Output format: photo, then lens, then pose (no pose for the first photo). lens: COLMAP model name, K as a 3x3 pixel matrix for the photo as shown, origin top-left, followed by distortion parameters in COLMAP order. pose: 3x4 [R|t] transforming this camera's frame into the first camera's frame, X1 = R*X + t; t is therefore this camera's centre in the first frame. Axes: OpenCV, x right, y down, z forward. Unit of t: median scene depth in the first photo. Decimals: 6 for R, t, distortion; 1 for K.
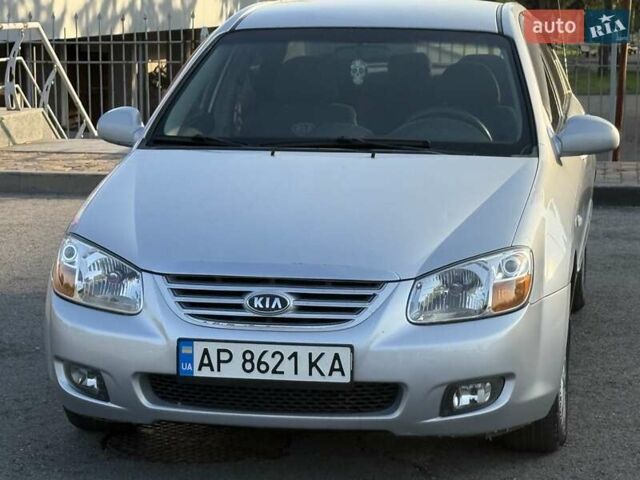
lens RADIAL K [[1849.4, 0, 319.4], [0, 1849.4, 239.3], [0, 0, 1]] dist [-0.058860, 0.000000]
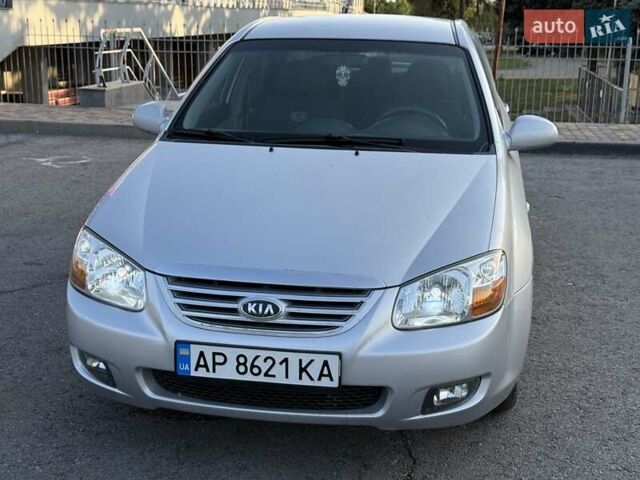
lens RADIAL K [[922.3, 0, 321.1], [0, 922.3, 243.0], [0, 0, 1]] dist [0.036889, 0.000000]
pose [[0.999873, 0.009248, 0.012980, -0.000601], [-0.010628, 0.993805, 0.110630, -0.060170], [-0.011877, -0.110754, 0.993777, 0.470579]]
